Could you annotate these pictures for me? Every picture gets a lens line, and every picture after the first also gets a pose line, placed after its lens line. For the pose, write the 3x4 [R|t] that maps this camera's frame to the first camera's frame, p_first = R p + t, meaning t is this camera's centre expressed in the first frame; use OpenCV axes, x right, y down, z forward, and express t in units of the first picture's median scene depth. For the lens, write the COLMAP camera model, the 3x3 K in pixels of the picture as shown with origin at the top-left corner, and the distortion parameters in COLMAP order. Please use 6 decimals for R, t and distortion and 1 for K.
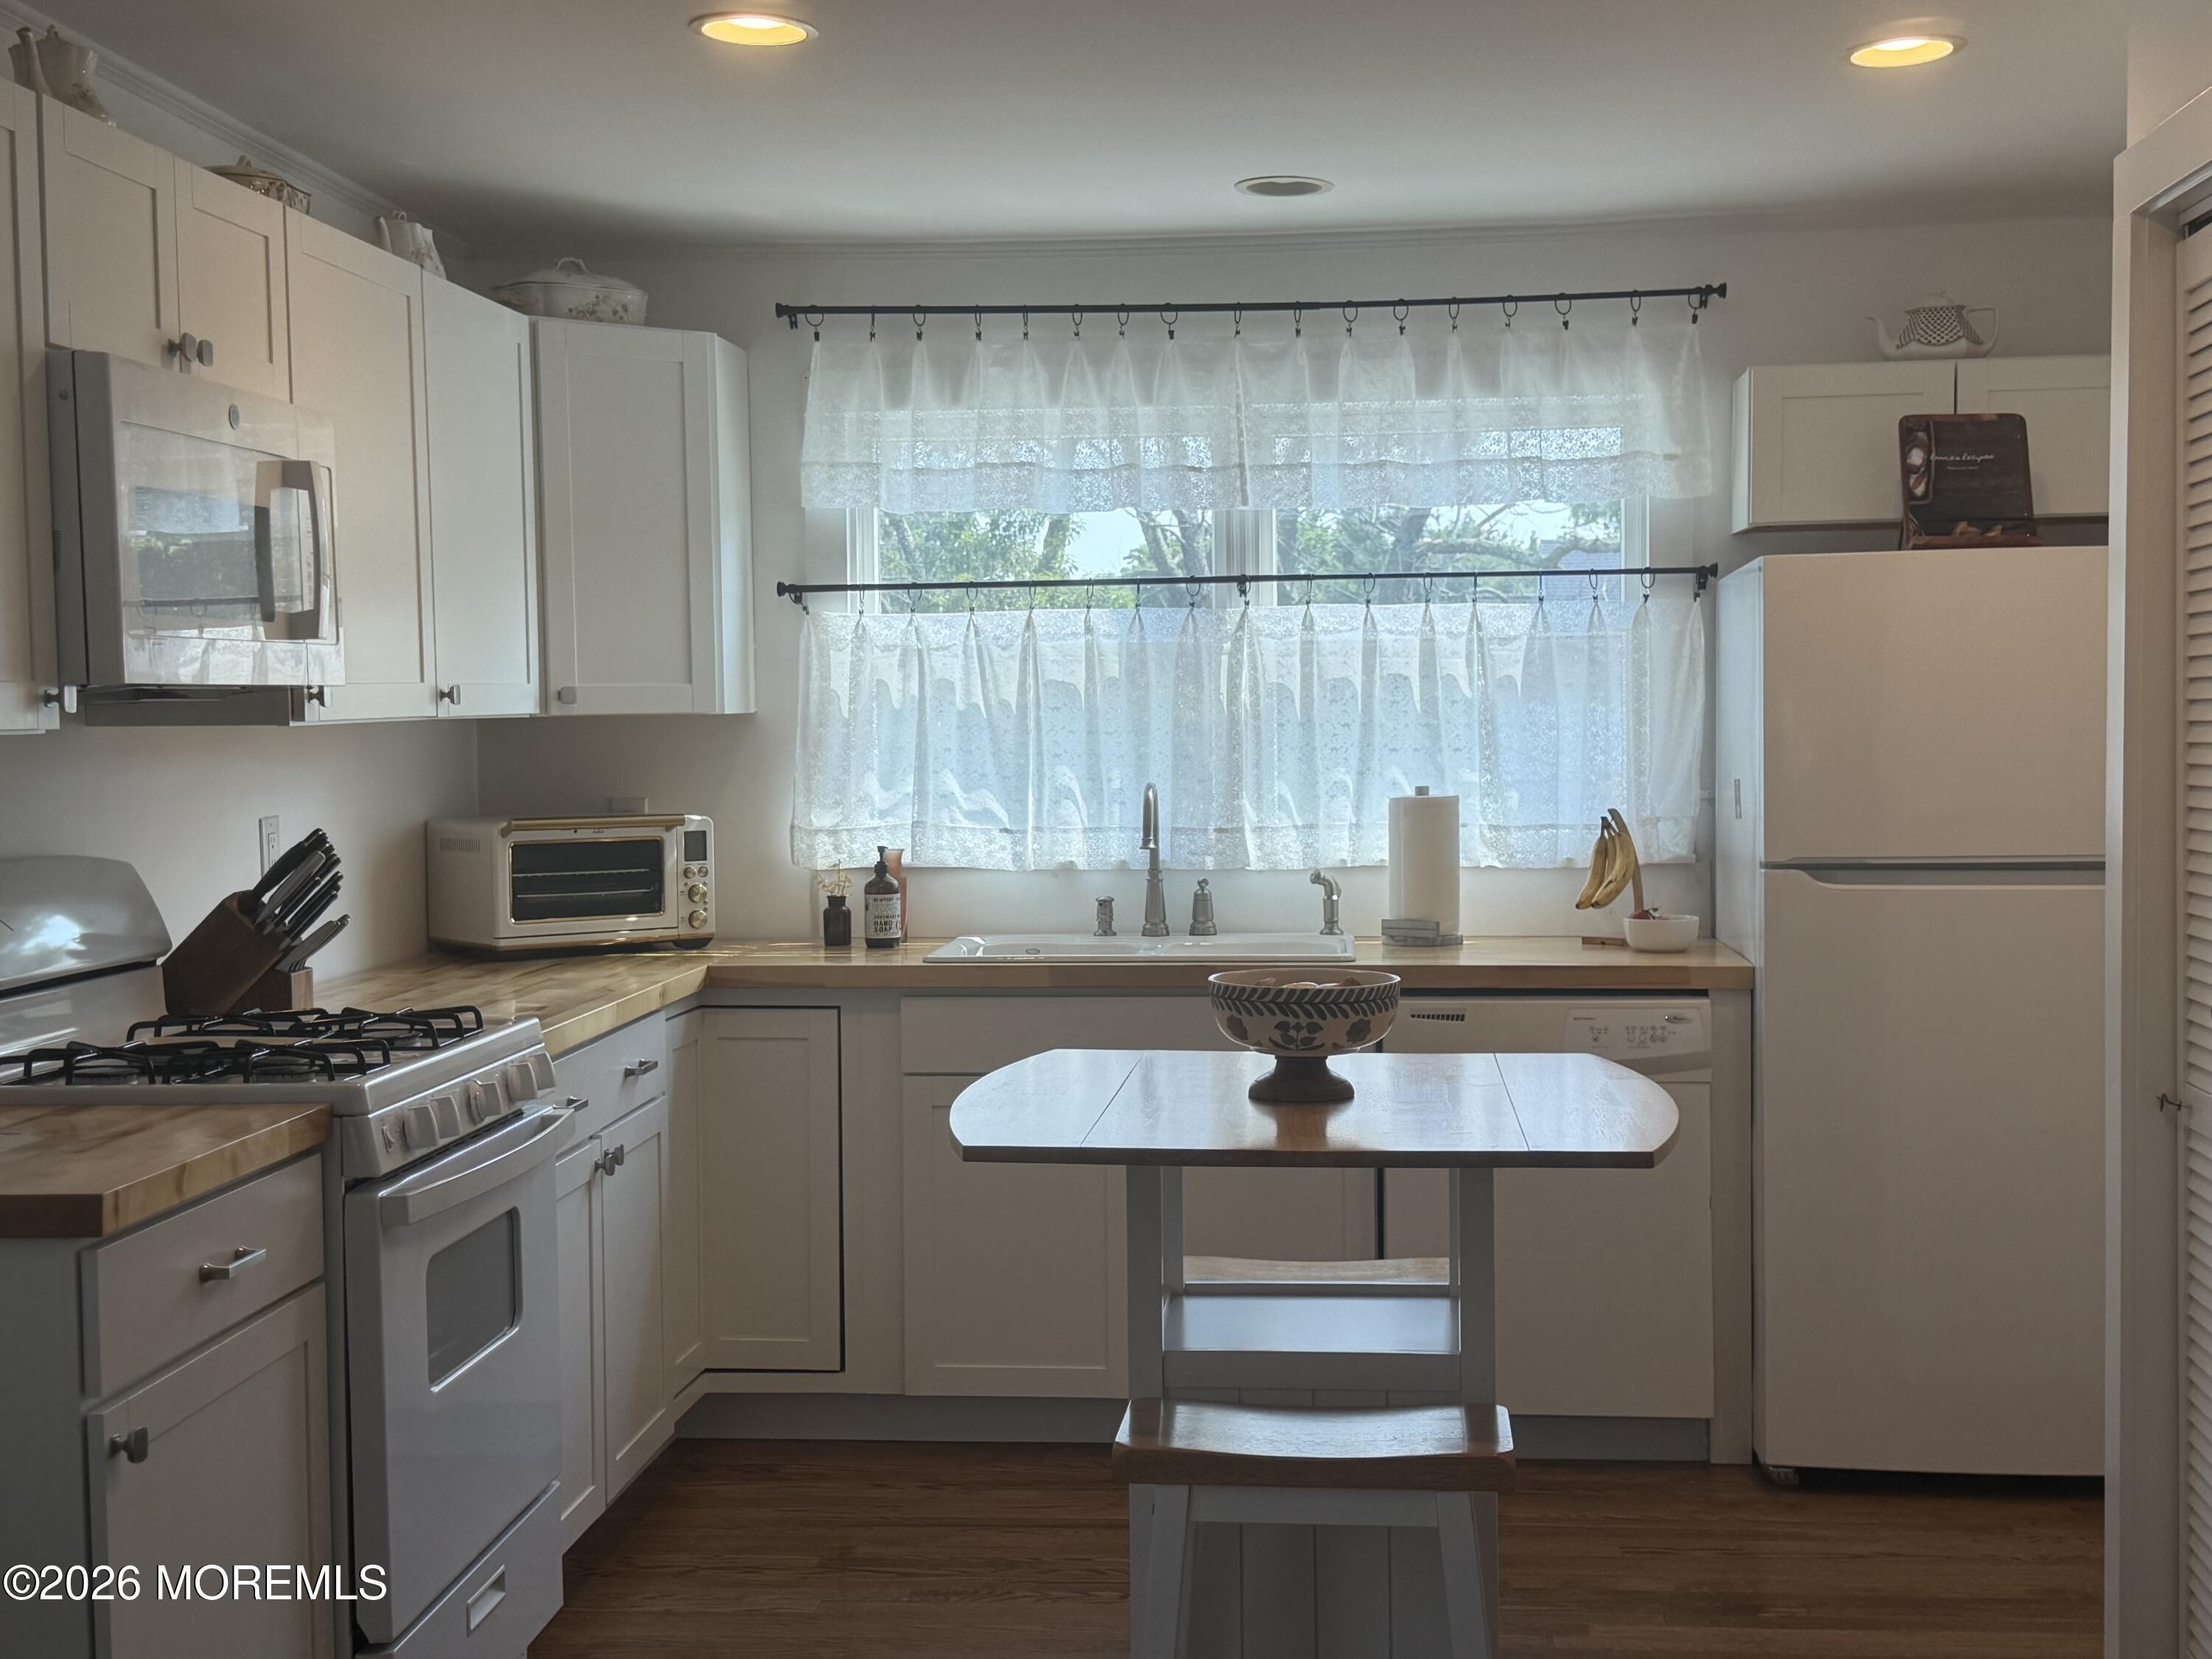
lens RADIAL K [[2611.0, 0, 1108.8], [0, 2611.0, 852.1], [0, 0, 1]] dist [0.173291, -0.370845]
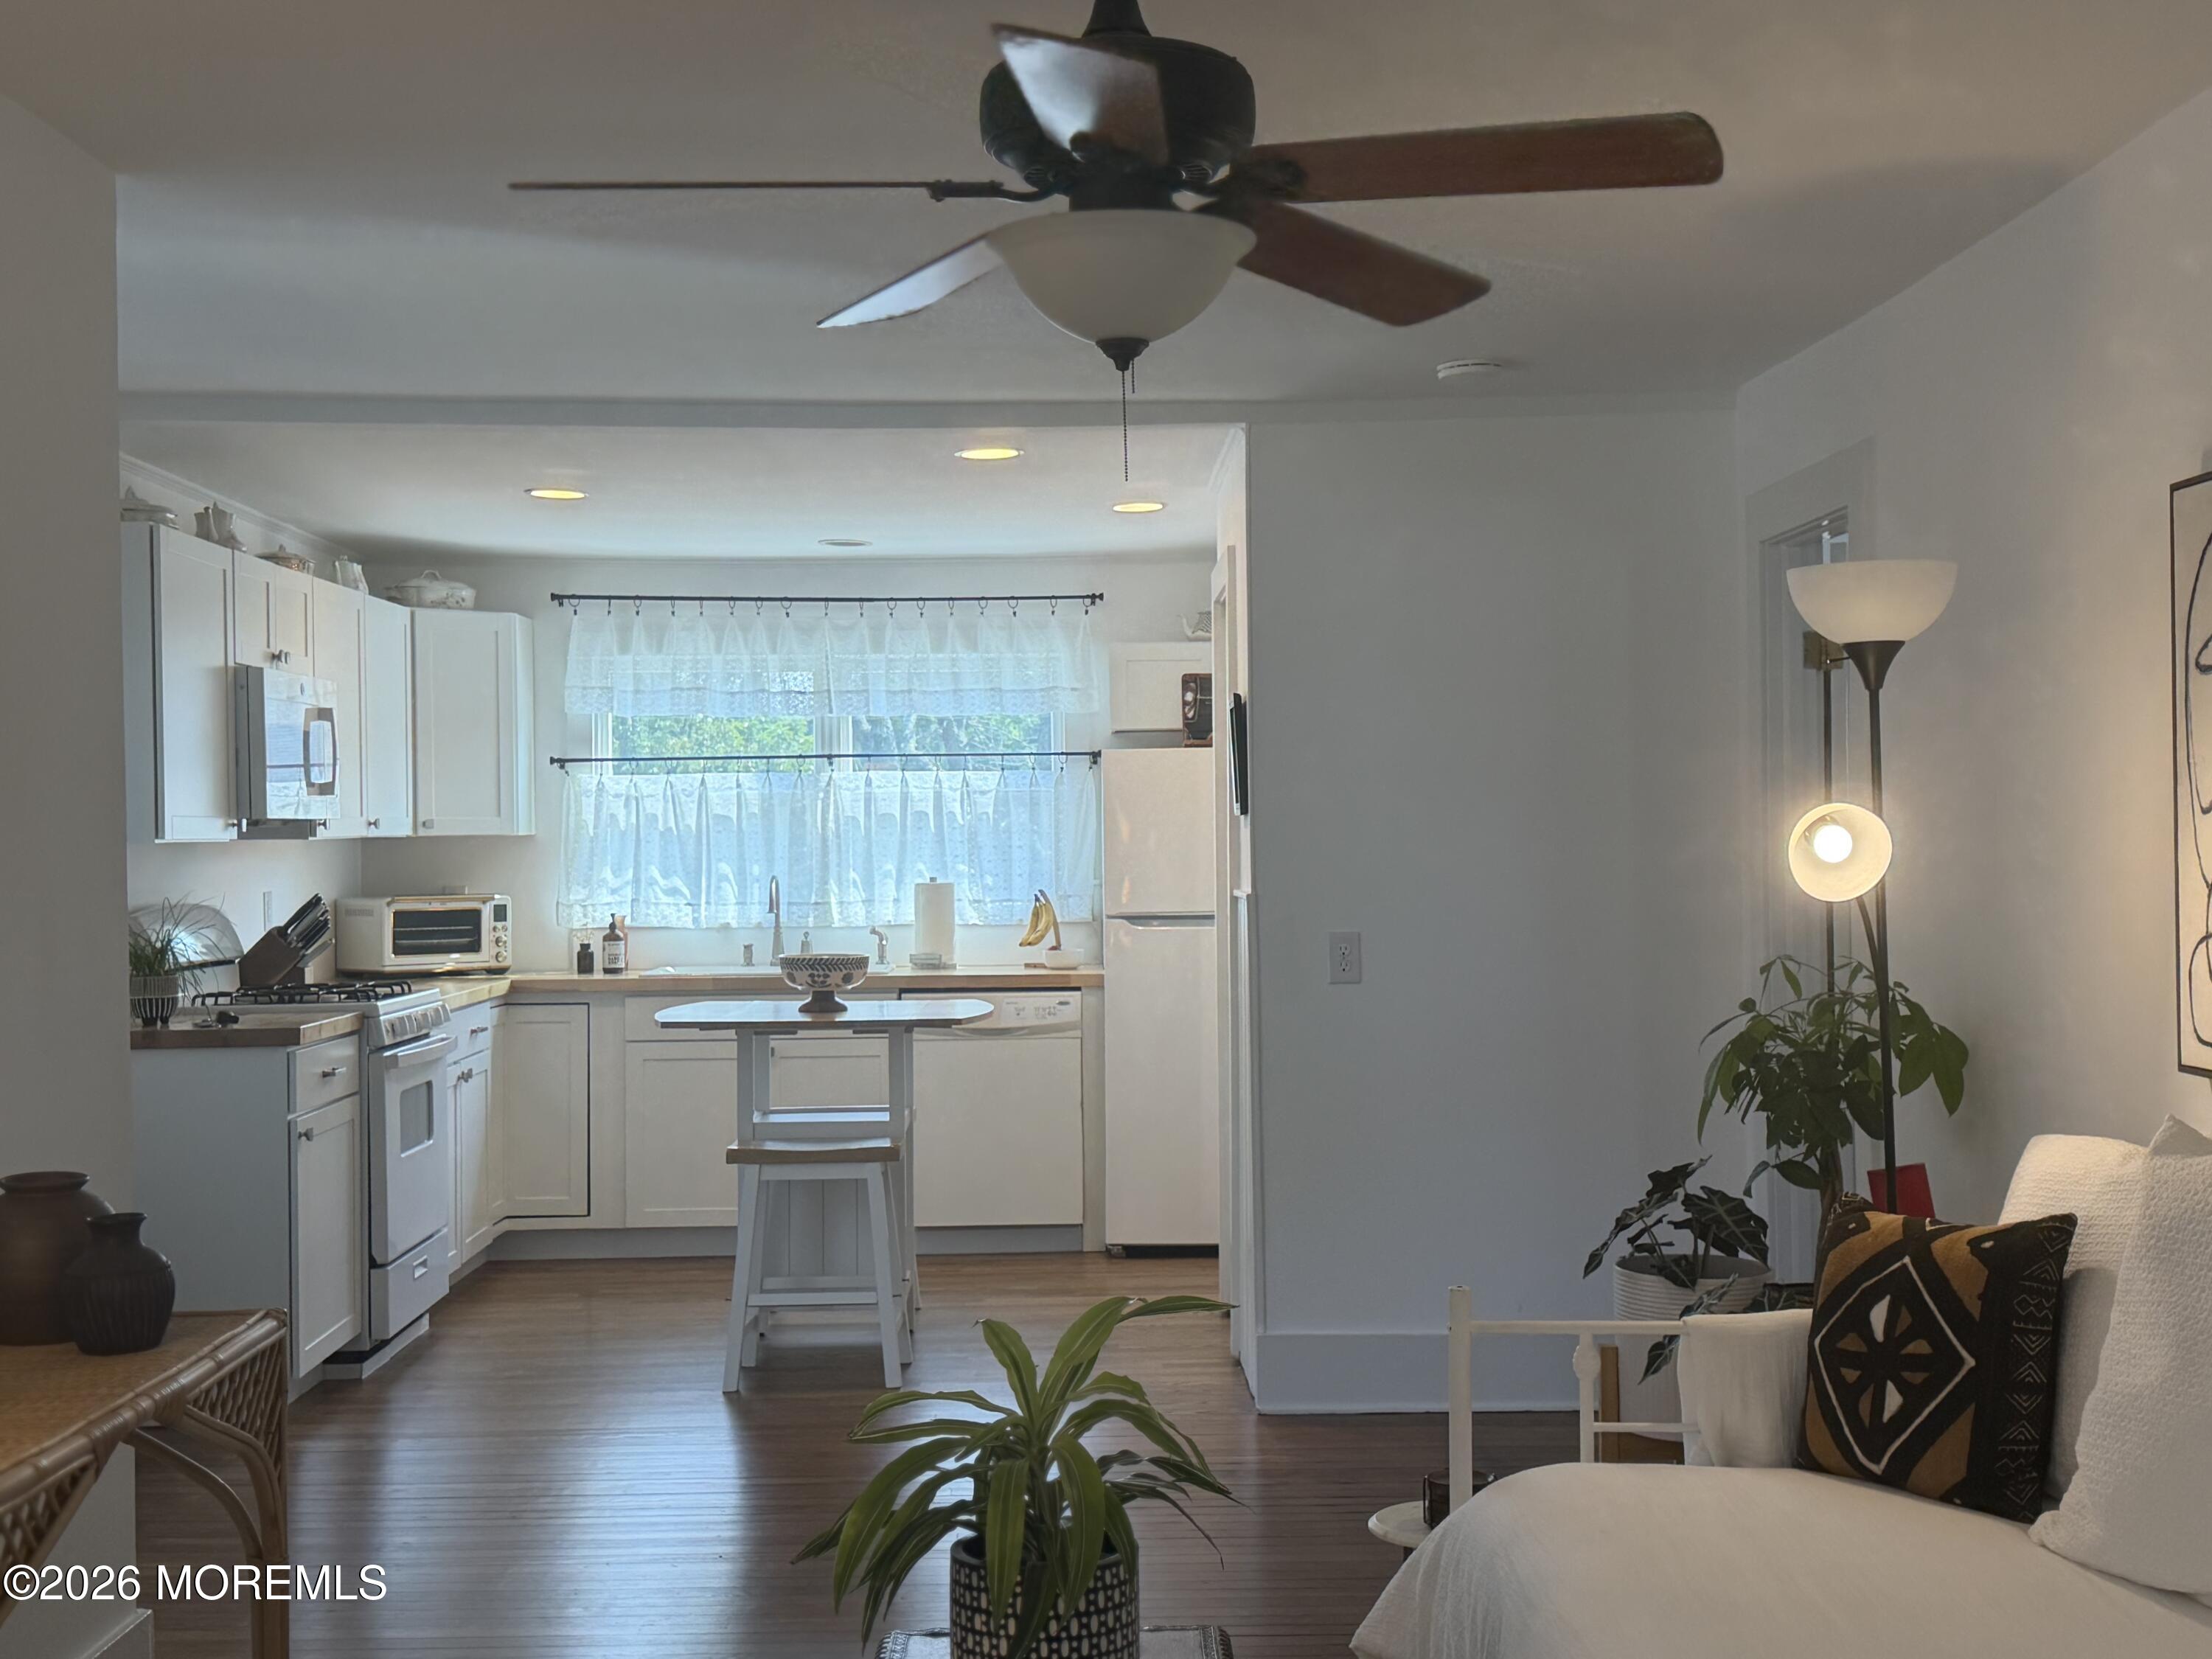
lens RADIAL K [[2711.6, 0, 1114.5], [0, 2711.6, 834.4], [0, 0, 1]] dist [0.186489, -0.386676]
pose [[0.994209, 0.000651, 0.107463, 0.045888], [0.005527, 0.998348, -0.057184, 0.049821], [-0.107323, 0.057447, 0.992563, -0.789755]]
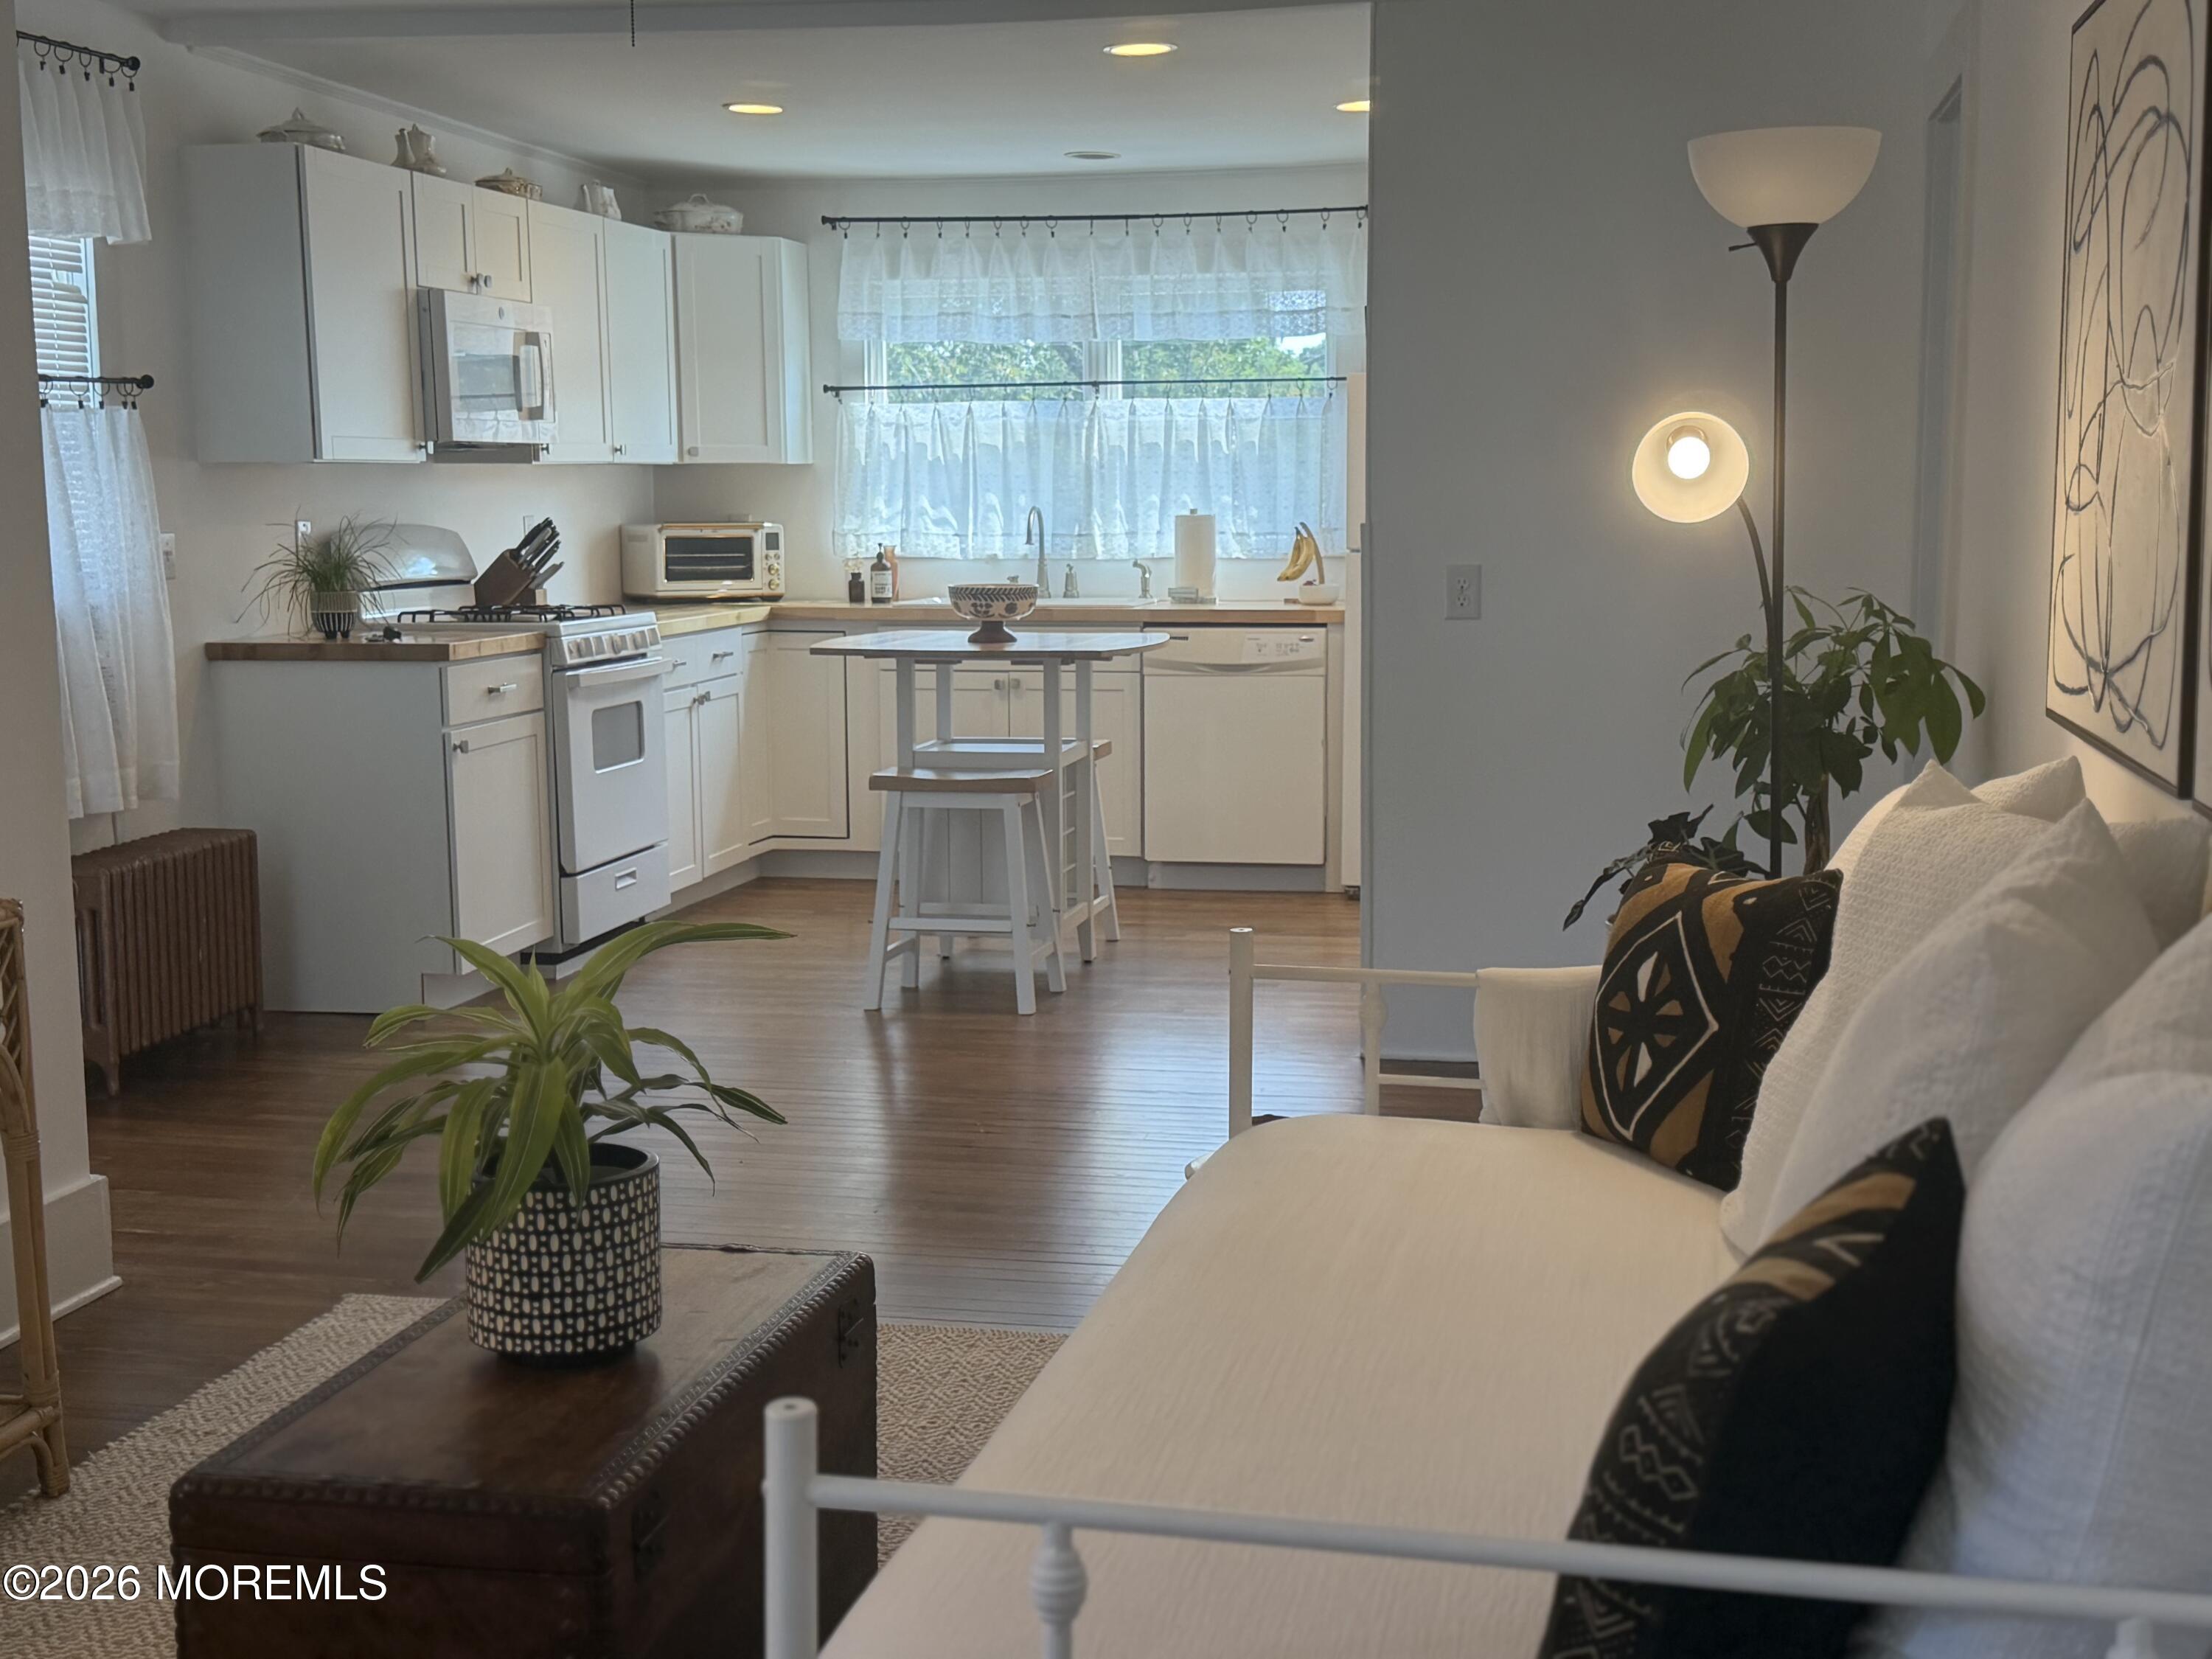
lens RADIAL K [[2711.6, 0, 1114.5], [0, 2711.6, 834.4], [0, 0, 1]] dist [0.186489, -0.386676]
pose [[0.992955, 0.018282, -0.117069, 0.276717], [-0.009613, 0.997197, 0.074195, 0.054495], [0.118097, -0.072547, 0.990348, -0.752208]]
